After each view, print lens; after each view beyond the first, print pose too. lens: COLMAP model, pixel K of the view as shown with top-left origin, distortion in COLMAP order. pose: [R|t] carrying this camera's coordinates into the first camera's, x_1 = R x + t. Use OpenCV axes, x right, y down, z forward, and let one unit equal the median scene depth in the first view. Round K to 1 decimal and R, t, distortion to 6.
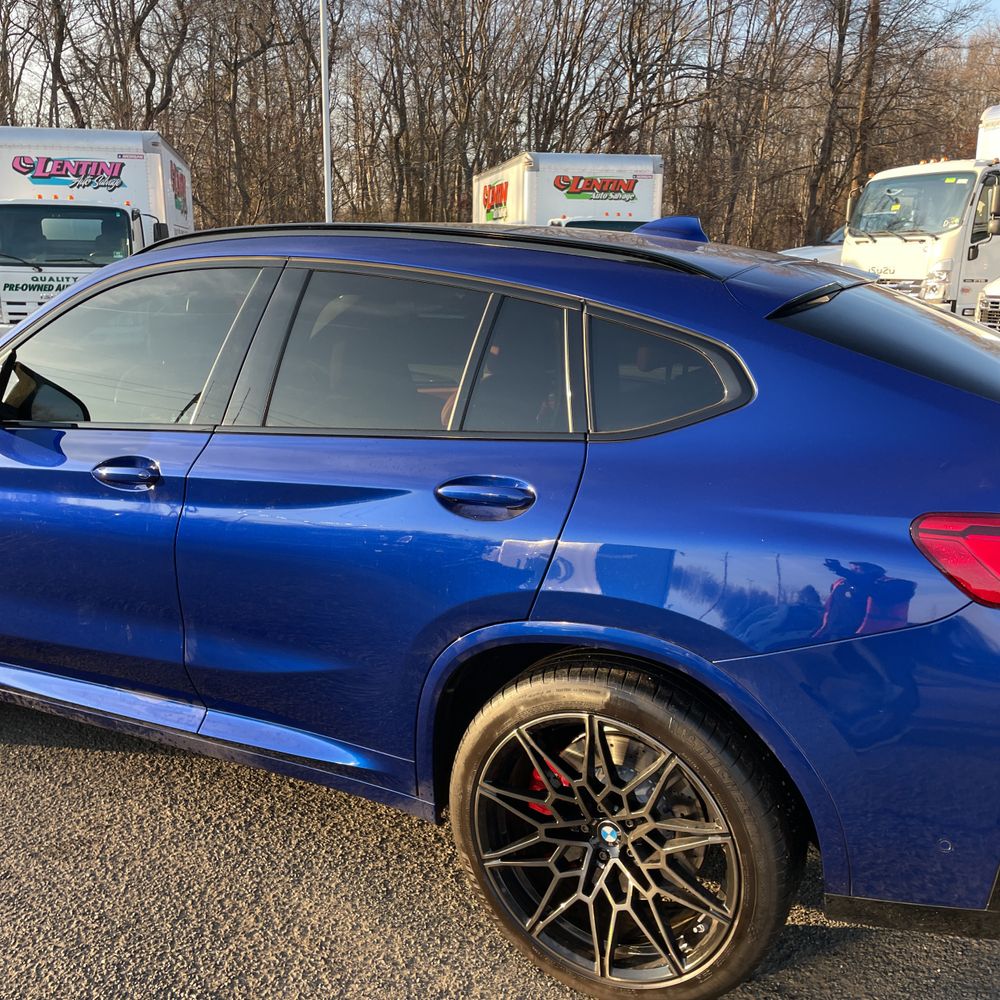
lens RADIAL K [[1003.7, 0, 483.7], [0, 1003.7, 495.7], [0, 0, 1]] dist [0.095373, -0.131252]
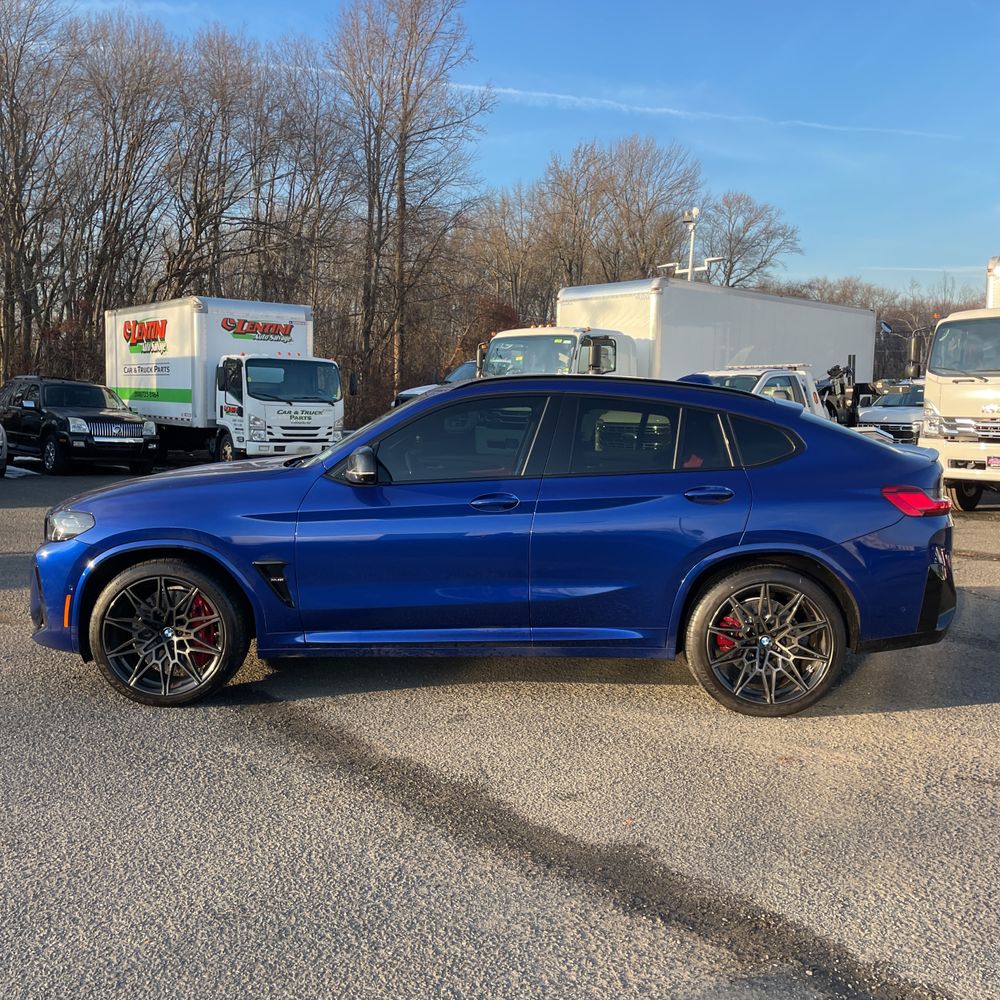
lens RADIAL K [[1005.4, 0, 485.5], [0, 1005.4, 487.1], [0, 0, 1]] dist [0.096296, -0.132966]
pose [[0.891924, -0.029142, 0.451246, -0.228521], [0.090113, 0.989360, -0.114222, 0.030675], [-0.443116, 0.142541, 0.885060, -0.123479]]
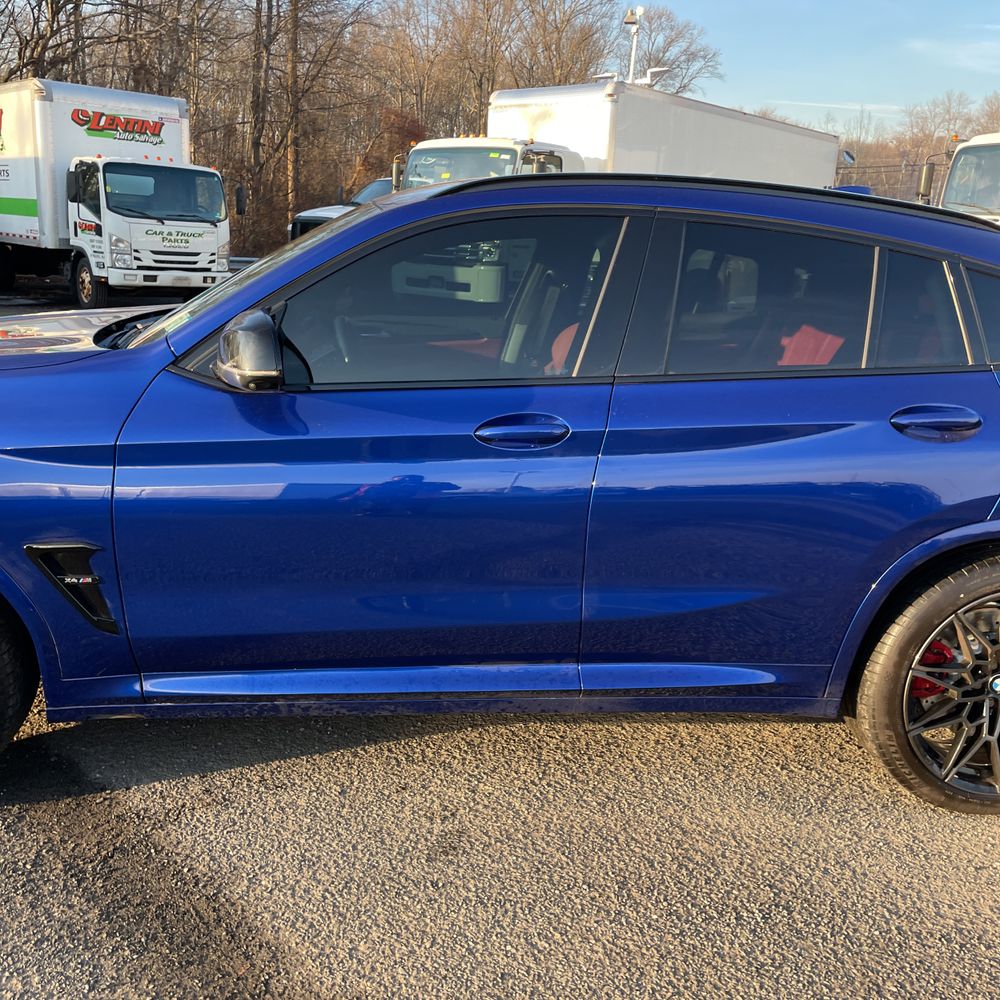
lens RADIAL K [[1005.4, 0, 485.5], [0, 1005.4, 487.1], [0, 0, 1]] dist [0.096296, -0.132966]
pose [[0.843105, -0.095834, 0.529140, -0.166652], [0.077913, 0.995379, 0.056133, -0.004780], [-0.532074, -0.006099, 0.846676, 0.042028]]
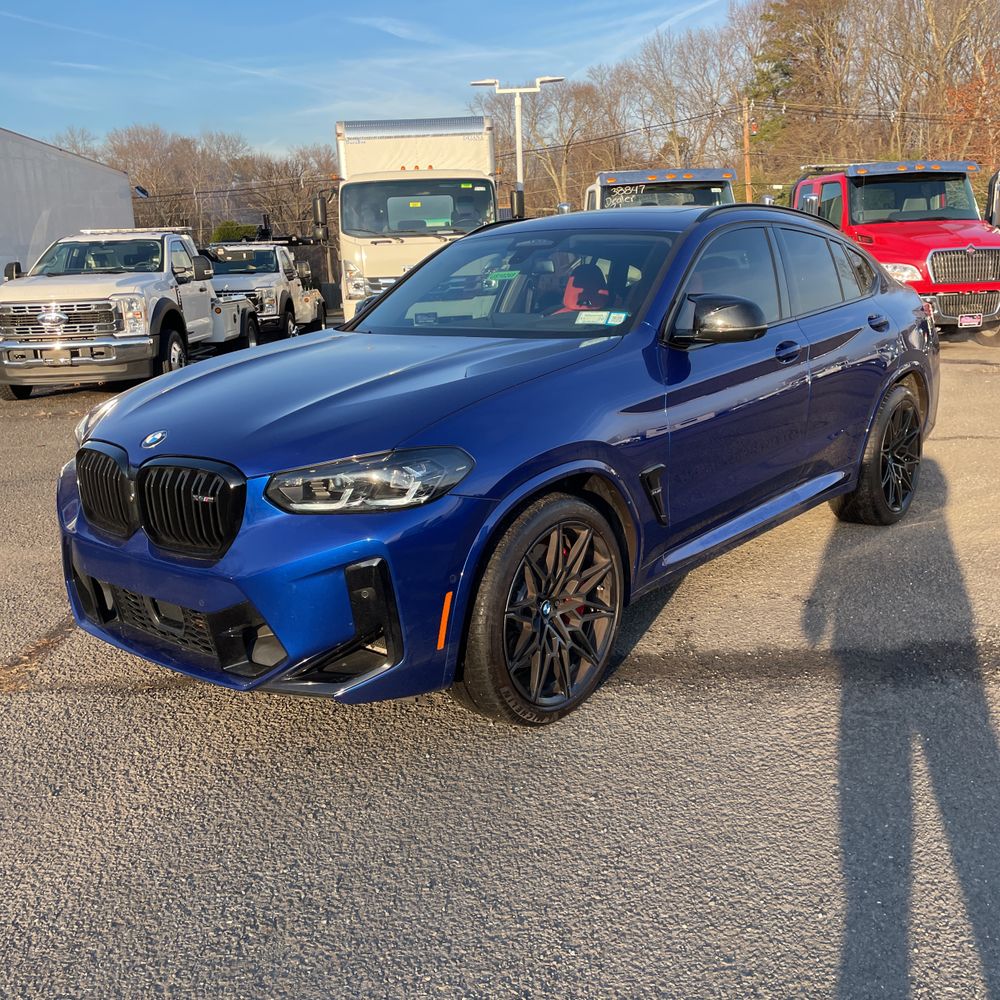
lens RADIAL K [[1008.6, 0, 506.2], [0, 1008.6, 491.3], [0, 0, 1]] dist [0.092164, -0.128943]
pose [[0.198438, -0.217560, 0.955662, -0.386698], [0.252956, 0.953387, 0.164517, -0.036150], [-0.946909, 0.209094, 0.244221, 0.202545]]
